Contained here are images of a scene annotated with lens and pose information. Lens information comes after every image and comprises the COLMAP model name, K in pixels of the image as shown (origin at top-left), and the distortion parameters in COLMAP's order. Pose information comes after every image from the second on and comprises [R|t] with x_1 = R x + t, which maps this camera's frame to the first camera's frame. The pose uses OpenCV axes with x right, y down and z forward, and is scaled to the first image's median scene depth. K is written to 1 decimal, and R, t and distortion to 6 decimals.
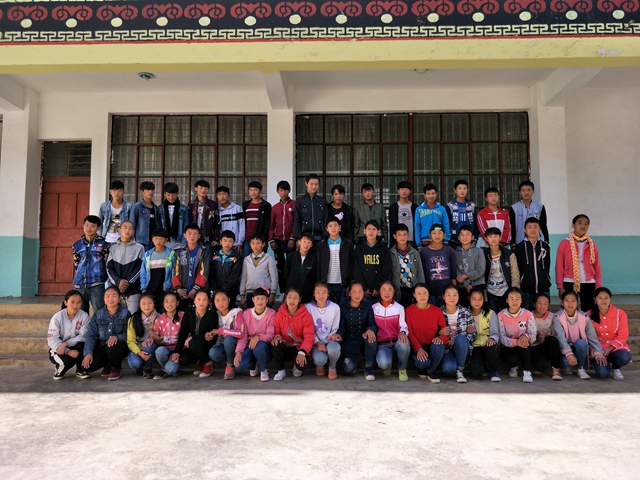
lens RADIAL K [[490.4, 0, 332.2], [0, 490.4, 240.7], [0, 0, 1]] dist [0.031681, -0.036259]
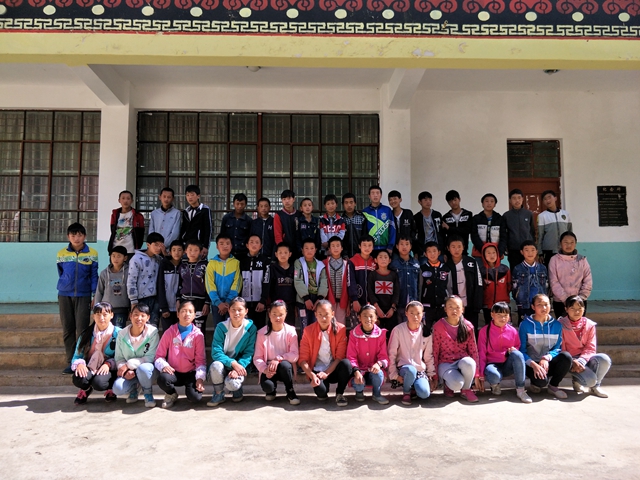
lens RADIAL K [[490.9, 0, 320.0], [0, 490.9, 240.0], [0, 0, 1]] dist [0.021285, -0.025930]
pose [[0.998636, 0.004766, 0.051987, 0.299134], [-0.004609, 0.999984, -0.003152, -0.009106], [-0.052001, 0.002908, 0.998643, 0.040868]]
